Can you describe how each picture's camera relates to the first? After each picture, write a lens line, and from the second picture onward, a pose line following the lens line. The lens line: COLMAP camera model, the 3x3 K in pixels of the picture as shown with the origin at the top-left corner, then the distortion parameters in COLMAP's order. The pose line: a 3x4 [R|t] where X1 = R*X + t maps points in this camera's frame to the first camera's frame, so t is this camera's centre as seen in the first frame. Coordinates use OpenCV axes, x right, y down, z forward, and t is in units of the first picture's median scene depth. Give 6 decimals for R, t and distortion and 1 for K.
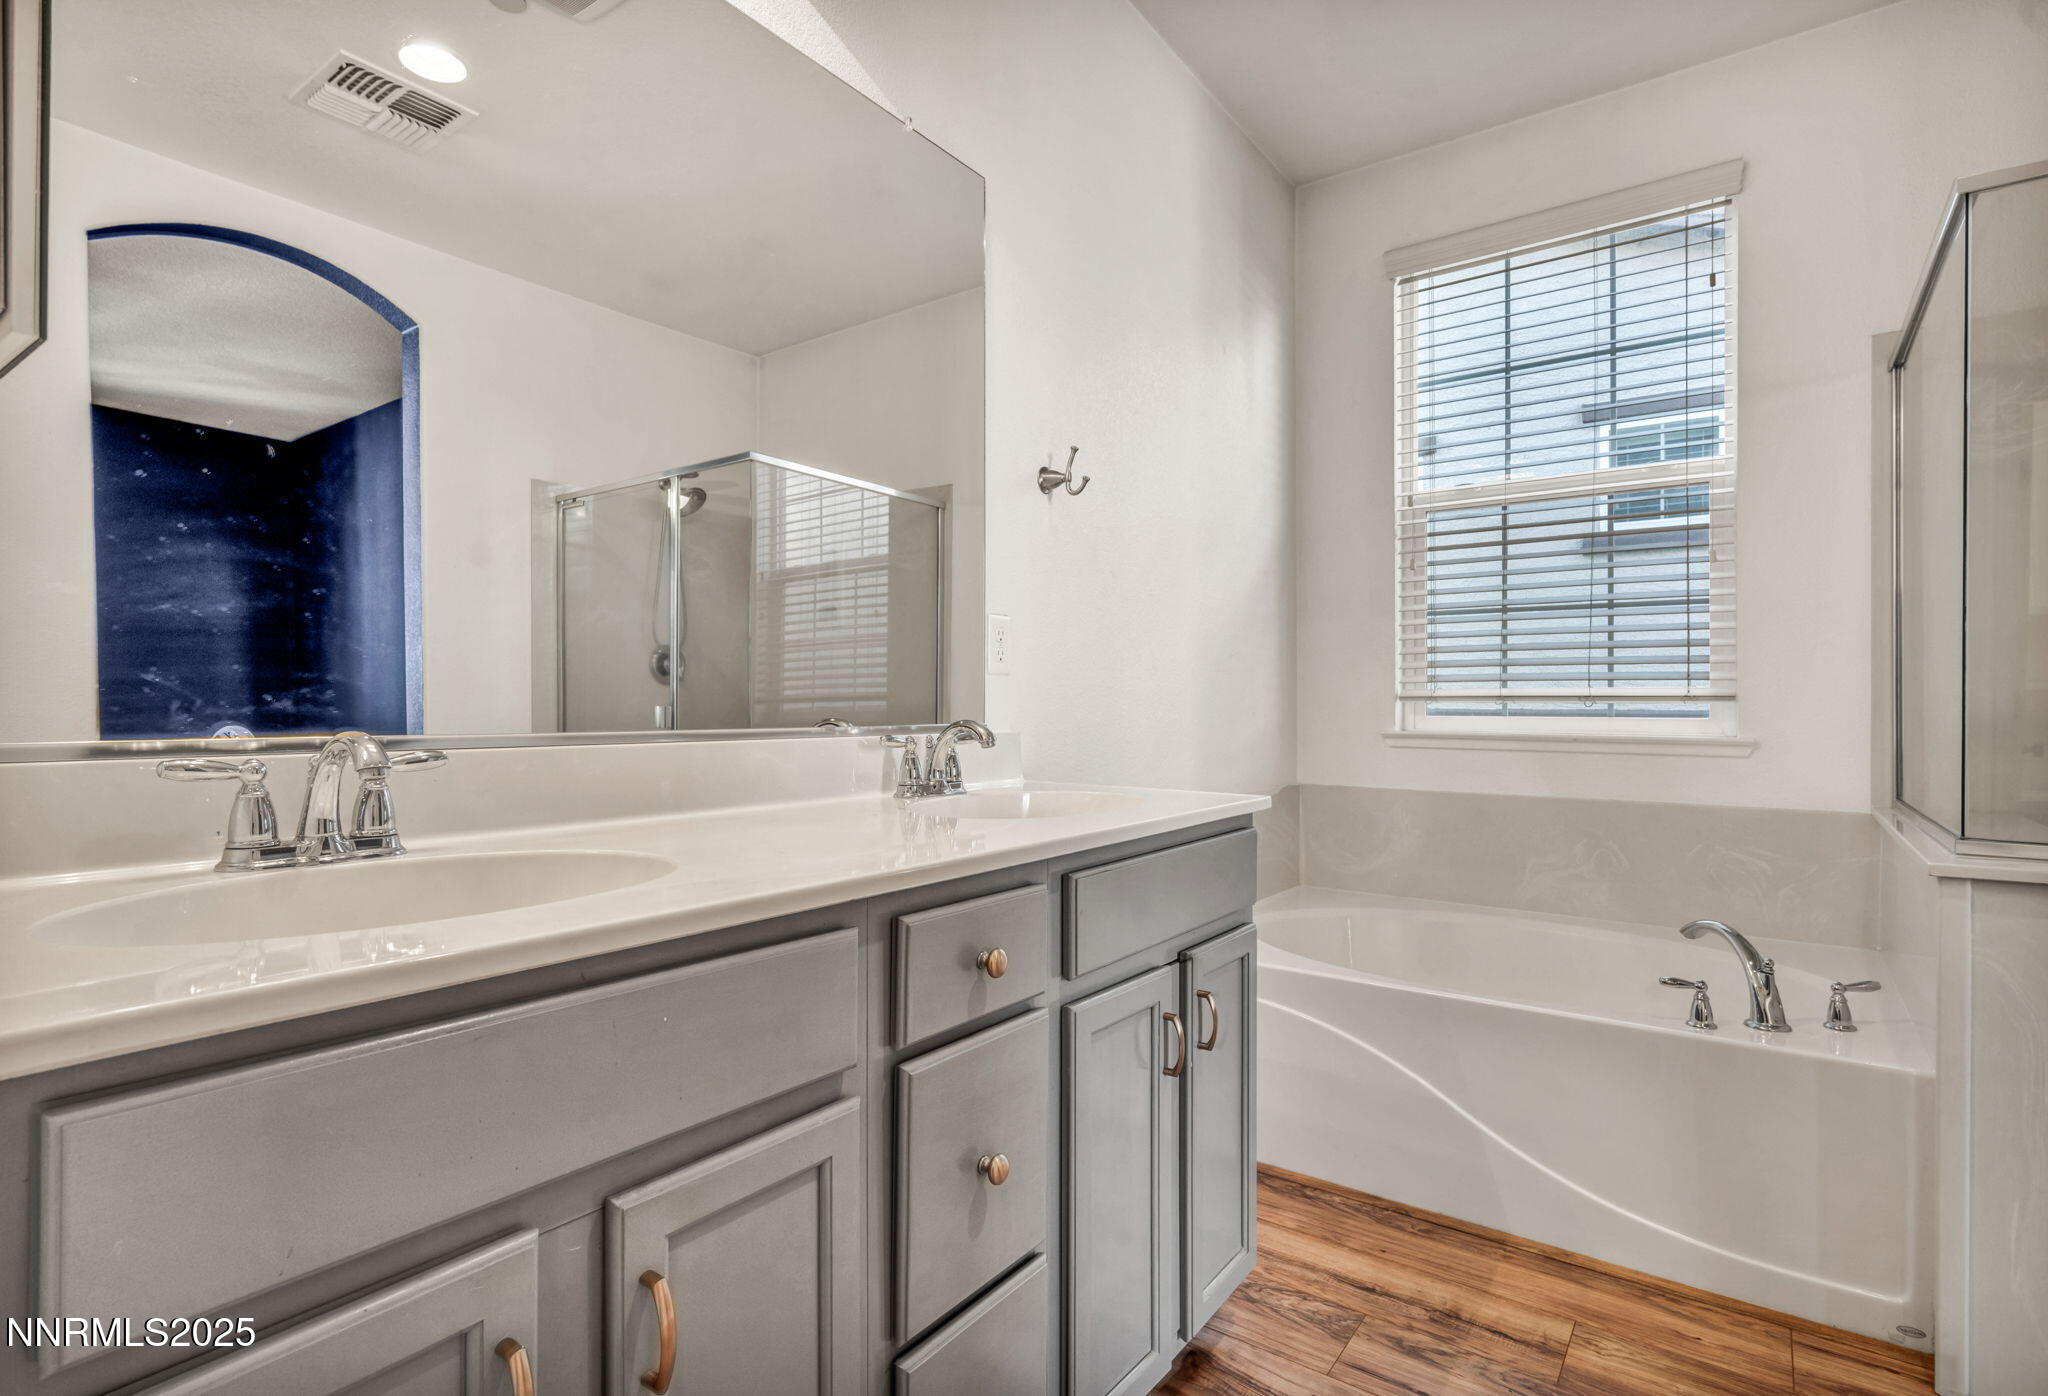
lens RADIAL K [[1005.4, 0, 1024.0], [0, 1005.4, 698.0], [0, 0, 1]] dist [-0.002946, 0.002007]
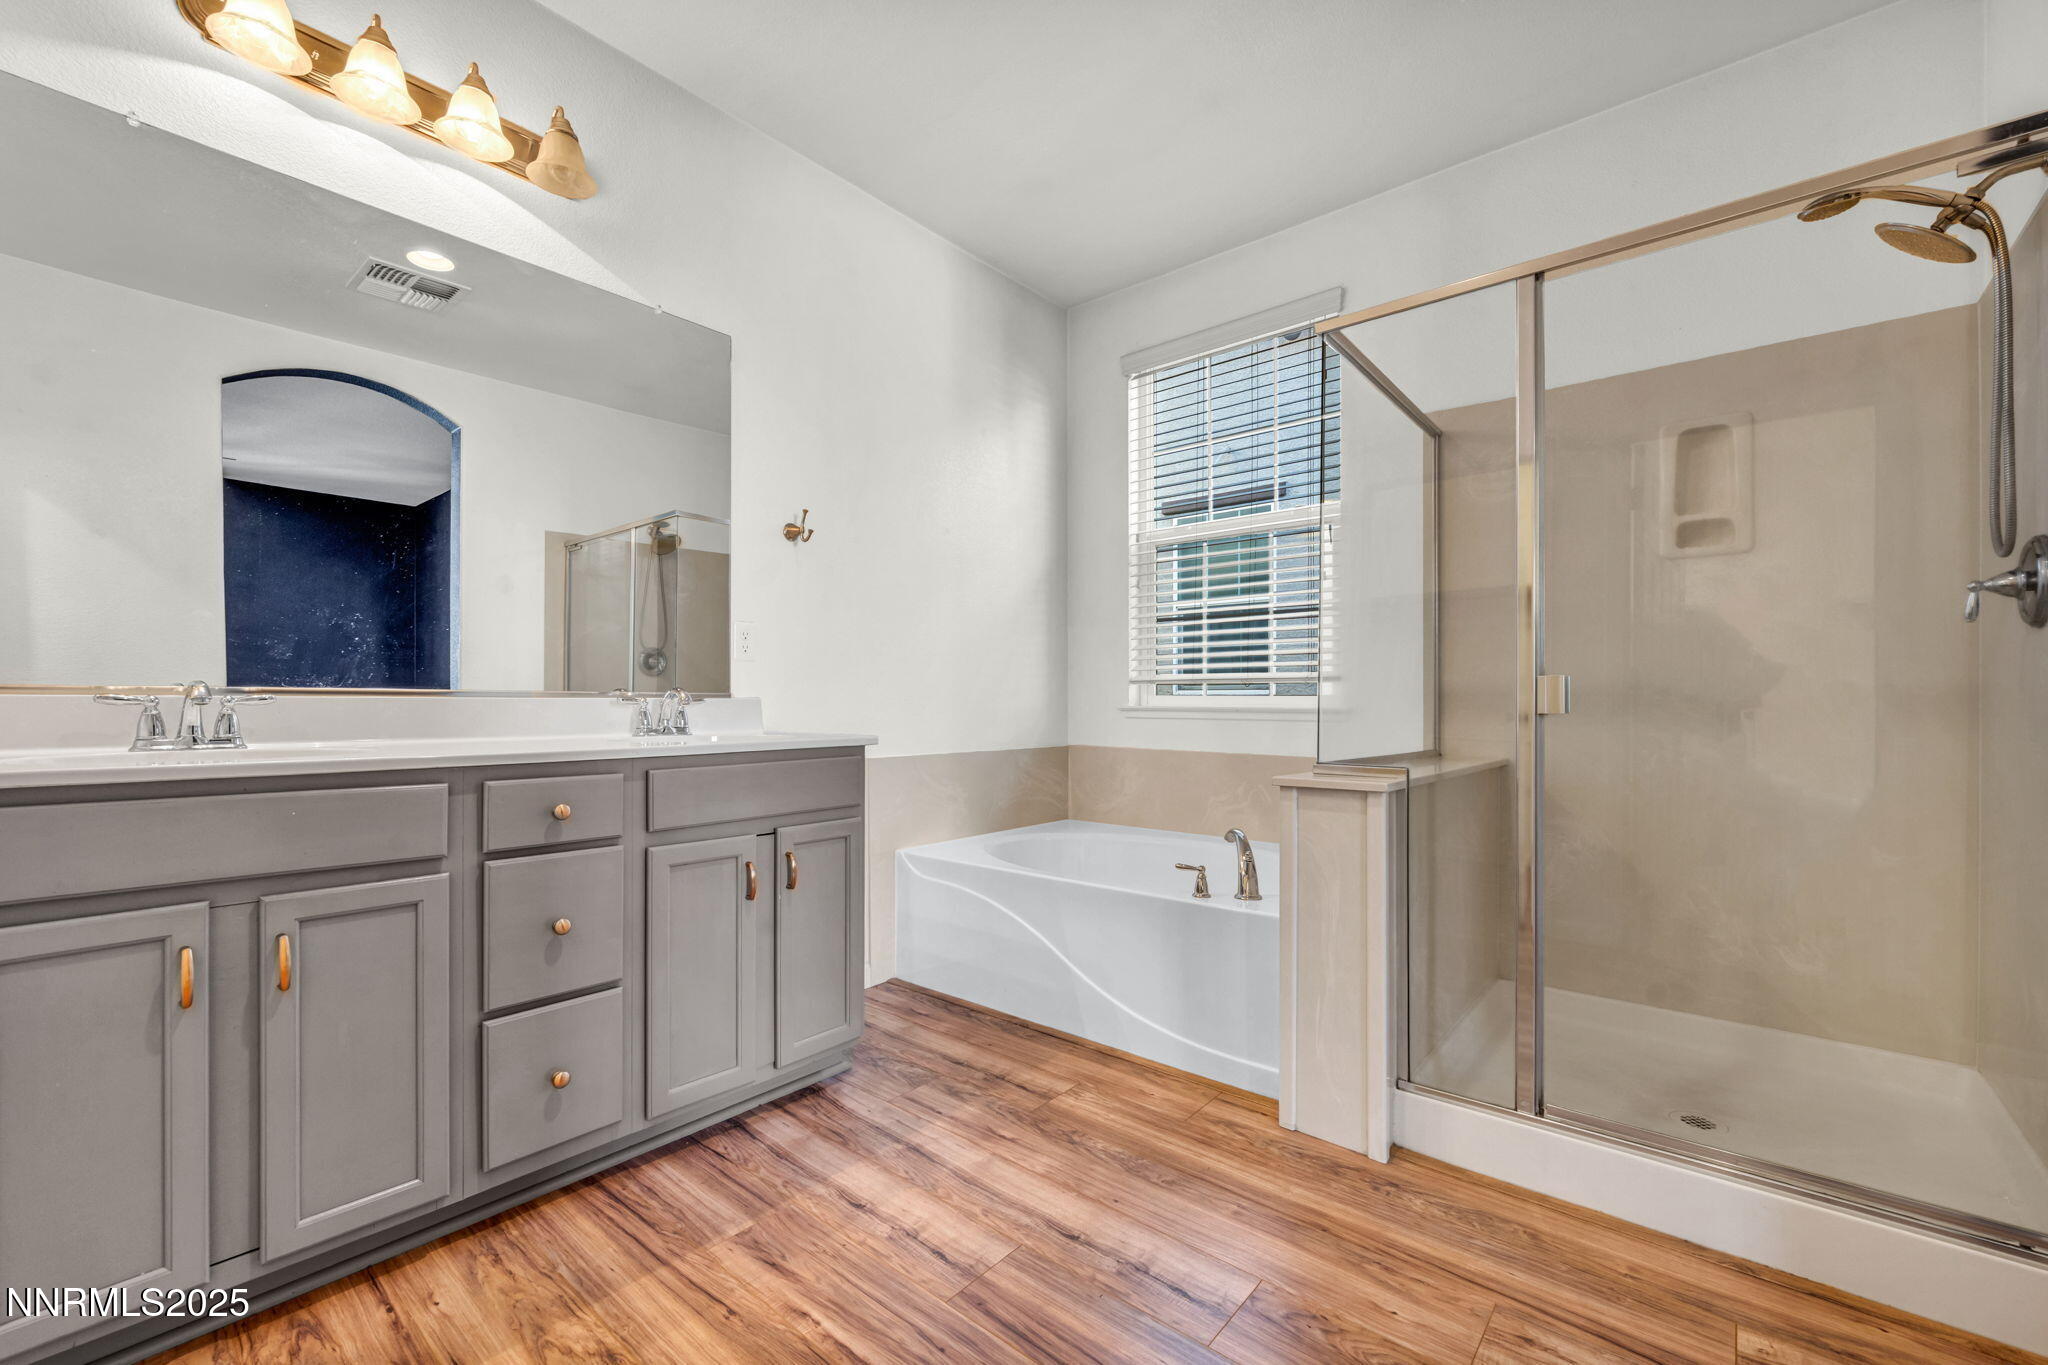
lens RADIAL K [[835.4, 0, 1018.5], [0, 835.4, 694.4], [0, 0, 1]] dist [0.000389, -0.000444]
pose [[0.997299, -0.003911, -0.073340, 0.459162], [0.003651, 0.999987, -0.003683, 0.031788], [0.073354, 0.003405, 0.997300, -0.221250]]
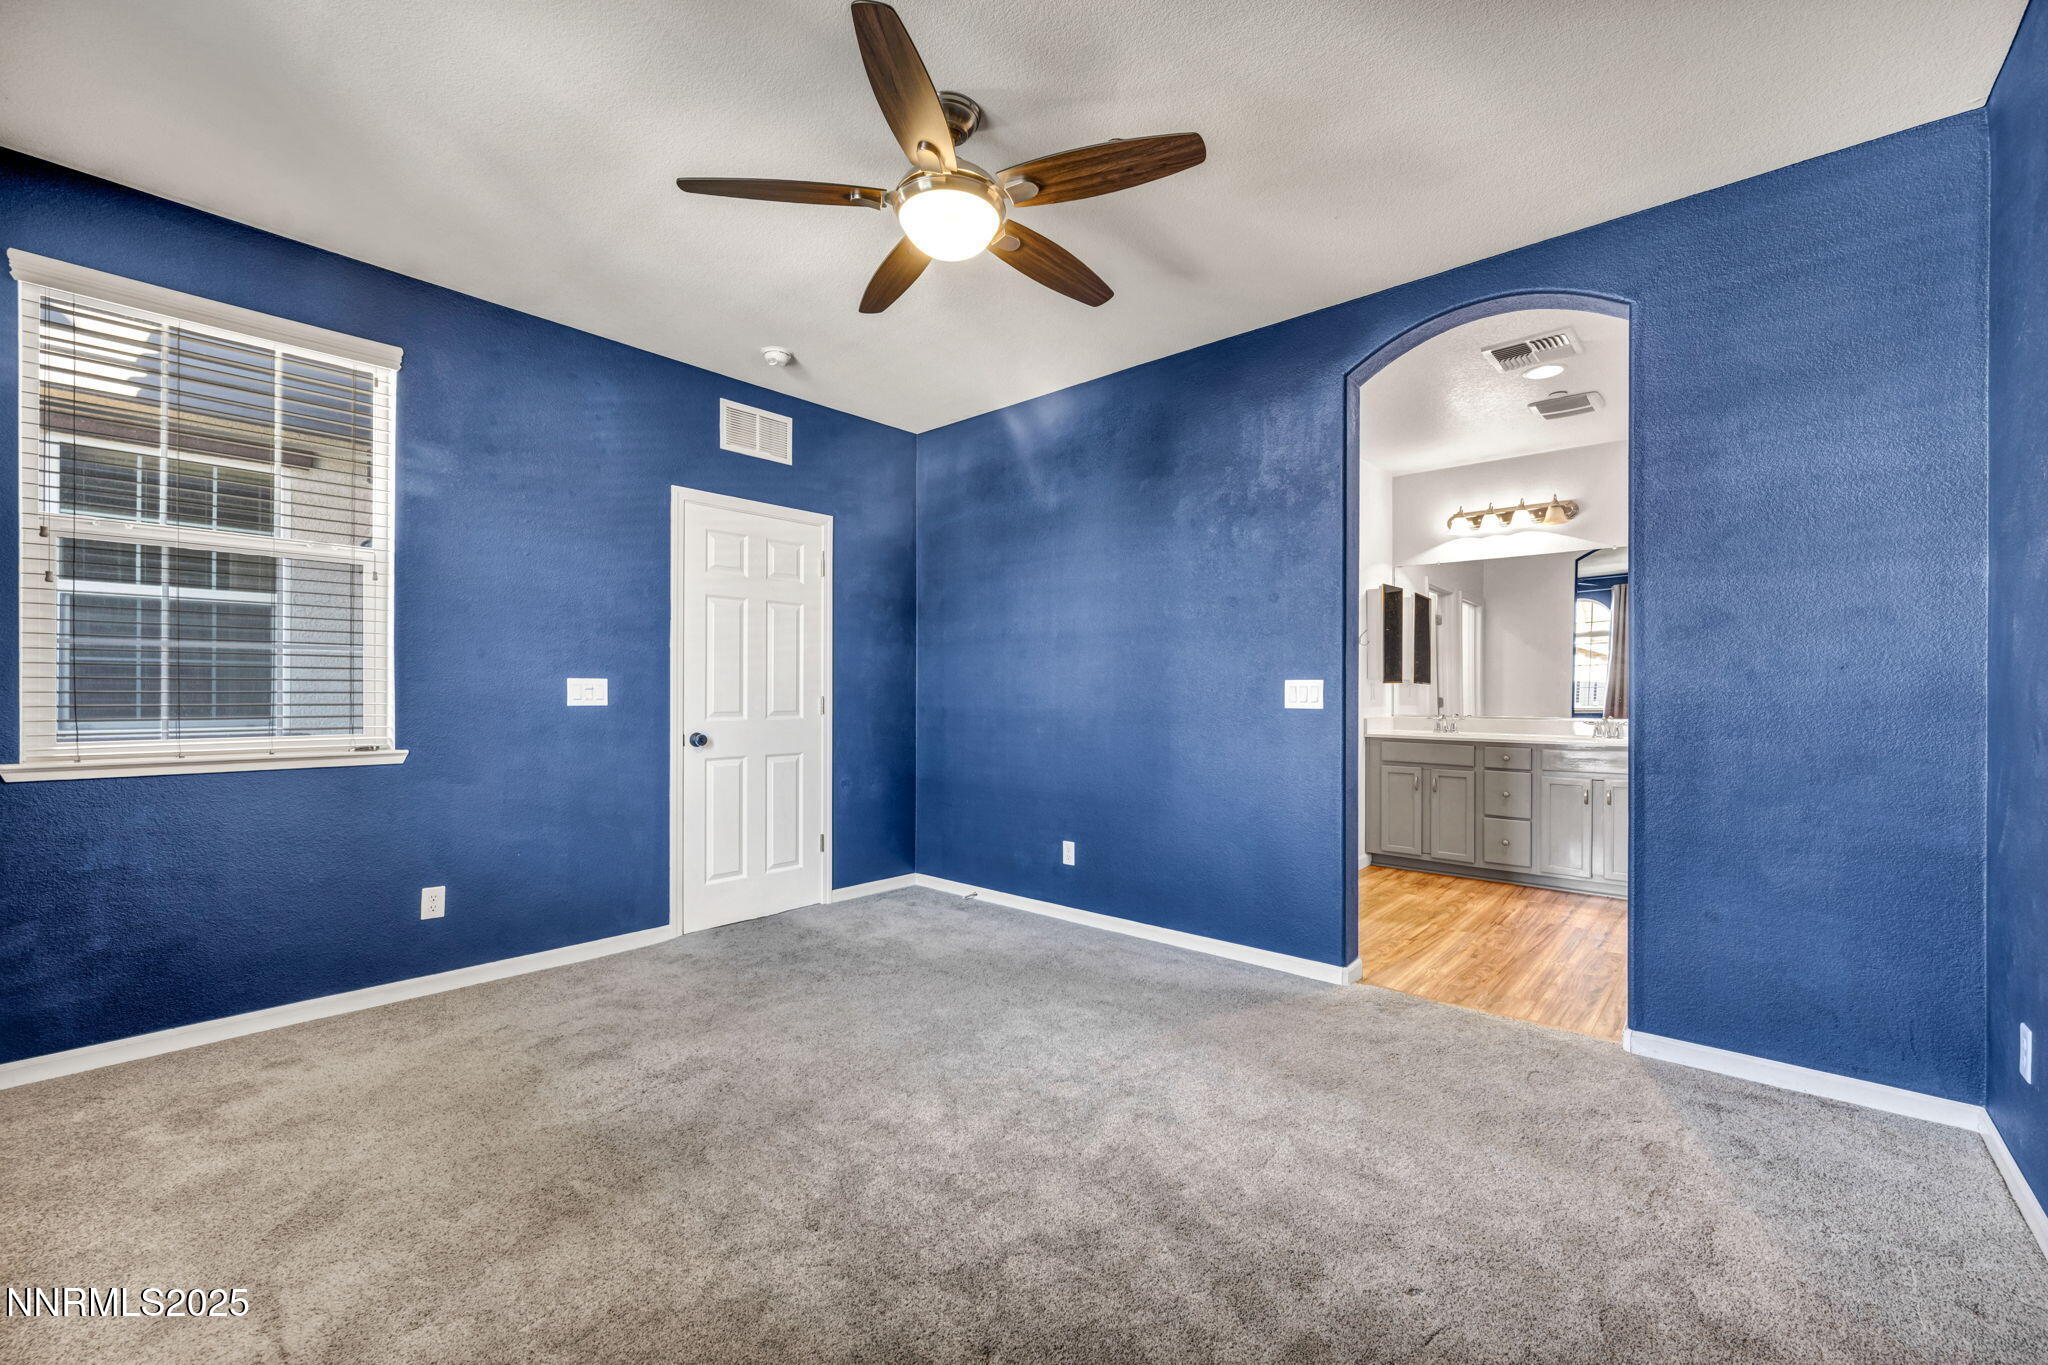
lens RADIAL K [[835.4, 0, 1018.5], [0, 835.4, 694.4], [0, 0, 1]] dist [0.000389, -0.000444]
pose [[-0.086880, -0.003981, -0.996211, 2.486773], [-0.002855, 0.999989, -0.003748, -0.034877], [0.996215, 0.002519, -0.086890, -0.675580]]
